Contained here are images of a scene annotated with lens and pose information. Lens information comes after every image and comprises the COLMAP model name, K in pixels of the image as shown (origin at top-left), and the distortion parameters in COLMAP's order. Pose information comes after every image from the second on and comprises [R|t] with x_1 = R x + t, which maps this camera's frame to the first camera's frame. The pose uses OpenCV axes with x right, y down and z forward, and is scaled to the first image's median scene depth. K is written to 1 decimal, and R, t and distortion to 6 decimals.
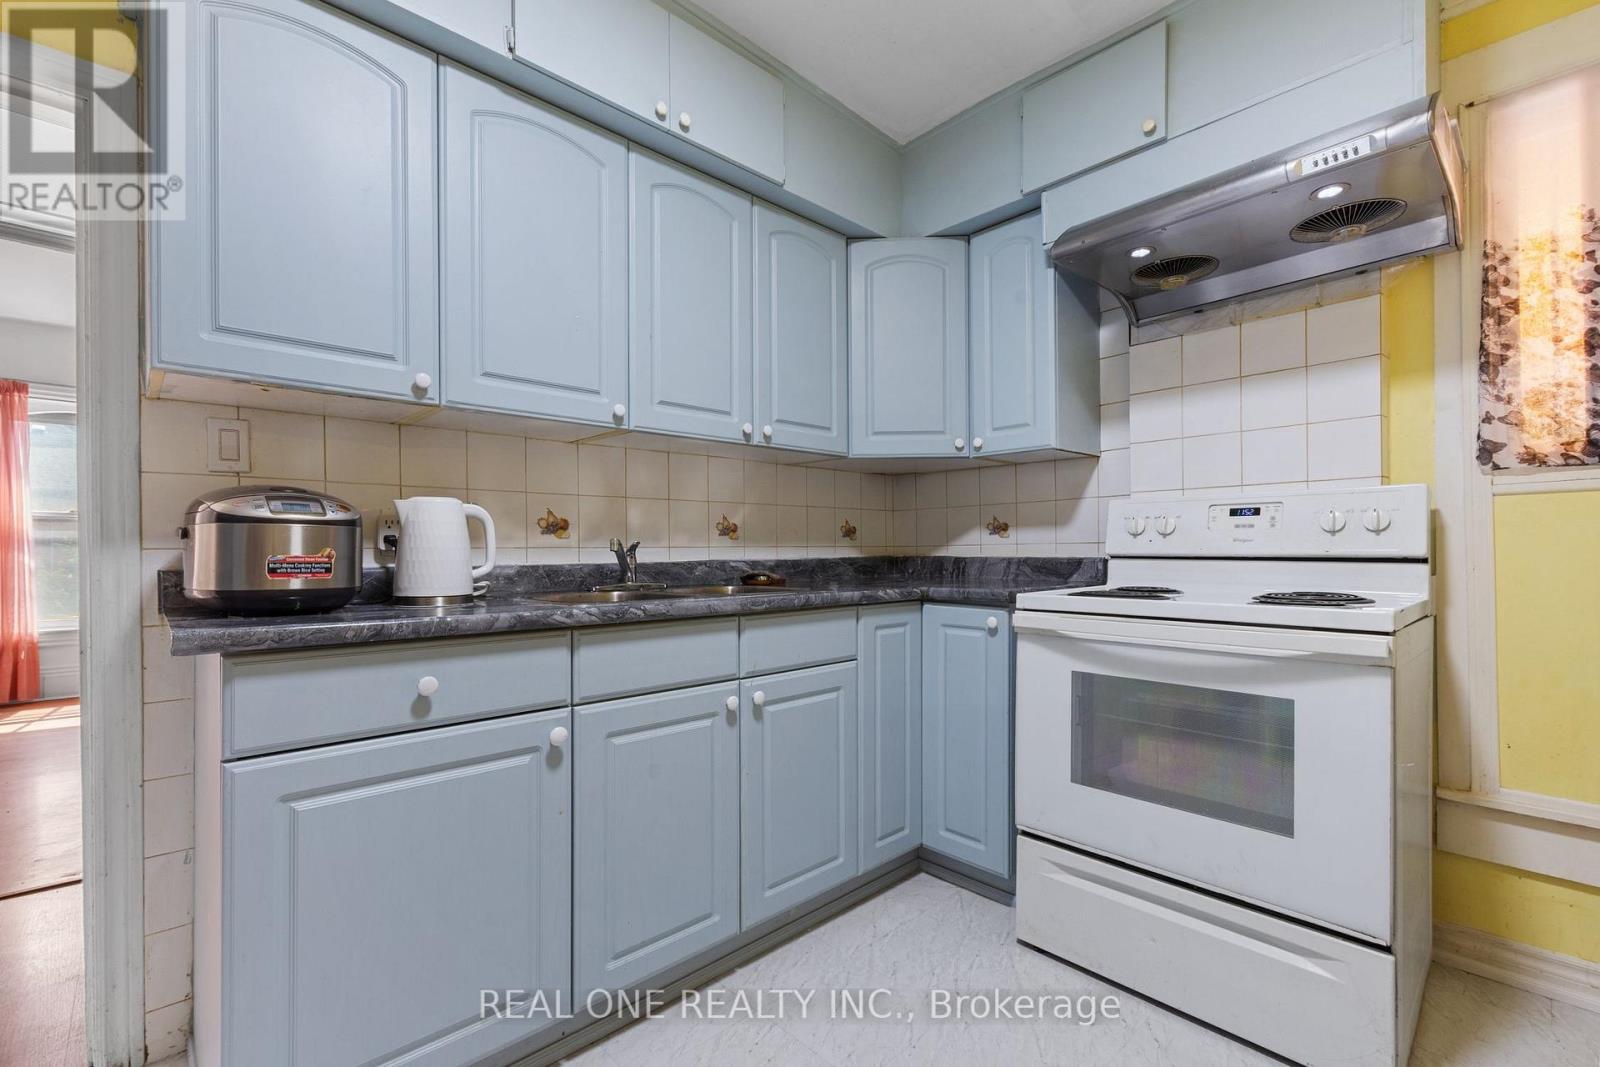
lens RADIAL K [[703.3, 0, 789.7], [0, 703.3, 546.5], [0, 0, 1]] dist [0.003224, -0.000215]
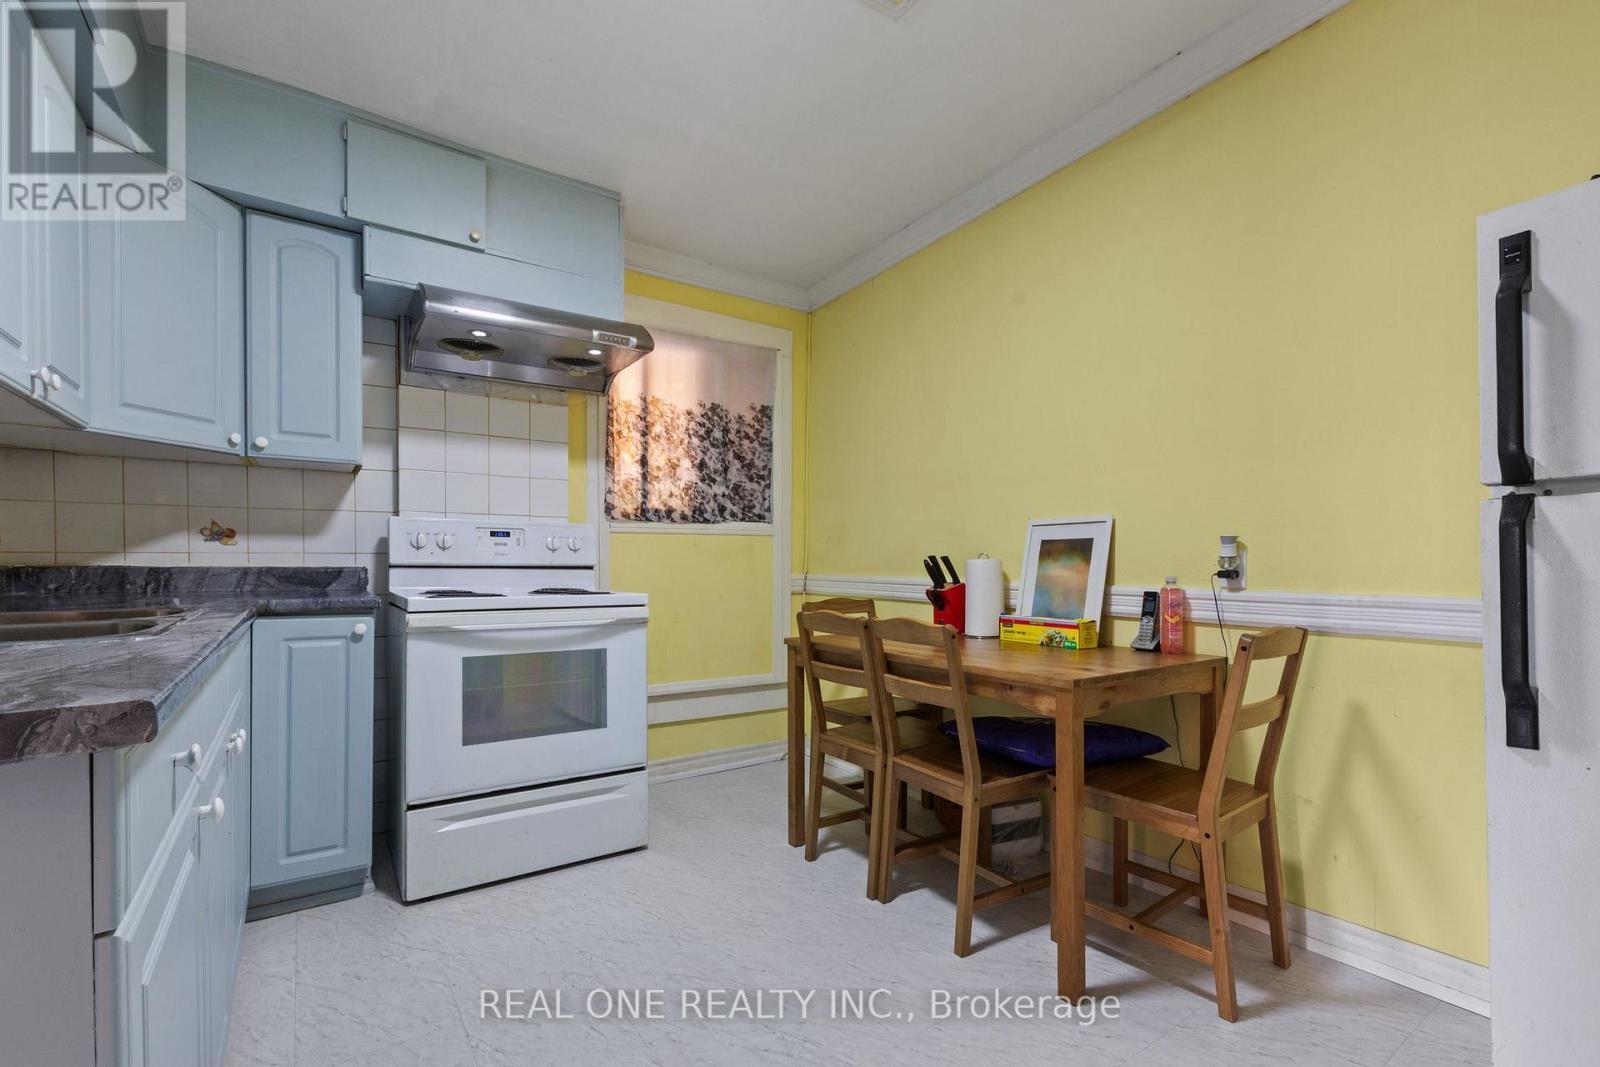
lens RADIAL K [[703.3, 0, 814.1], [0, 703.3, 562.1], [0, 0, 1]] dist [0.003224, -0.000215]
pose [[0.123304, 0.003828, 0.992362, -0.665069], [-0.012428, 0.999920, -0.002312, 0.002419], [-0.992291, -0.012048, 0.123342, 0.199753]]
